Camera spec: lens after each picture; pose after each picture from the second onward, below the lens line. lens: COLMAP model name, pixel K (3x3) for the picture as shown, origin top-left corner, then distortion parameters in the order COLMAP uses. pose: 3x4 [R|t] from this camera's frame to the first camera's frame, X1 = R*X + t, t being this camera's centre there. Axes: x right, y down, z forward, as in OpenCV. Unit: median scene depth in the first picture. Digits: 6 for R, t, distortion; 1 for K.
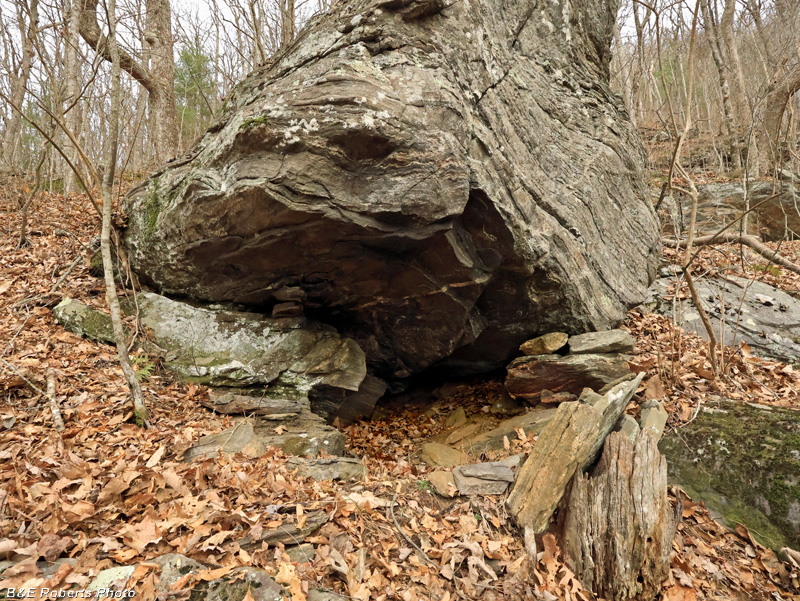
lens RADIAL K [[468.3, 0, 400.0], [0, 468.3, 300.5], [0, 0, 1]] dist [-0.000893, -0.000604]
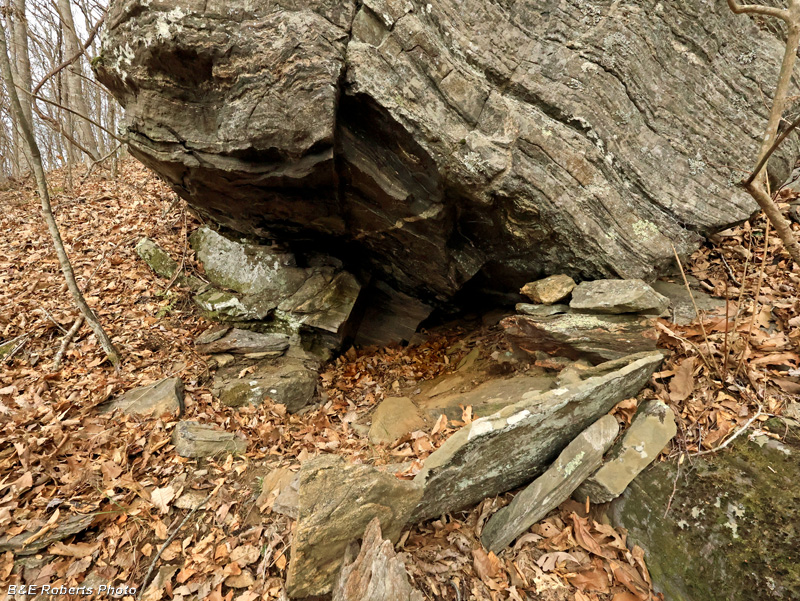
lens RADIAL K [[414.9, 0, 400.0], [0, 414.9, 300.5], [0, 0, 1]] dist [-0.001342, 0.000392]
pose [[0.894178, 0.043838, -0.445561, 0.426398], [0.080536, 0.963212, 0.256393, -0.082474], [0.440409, -0.265145, 0.857752, 0.365453]]
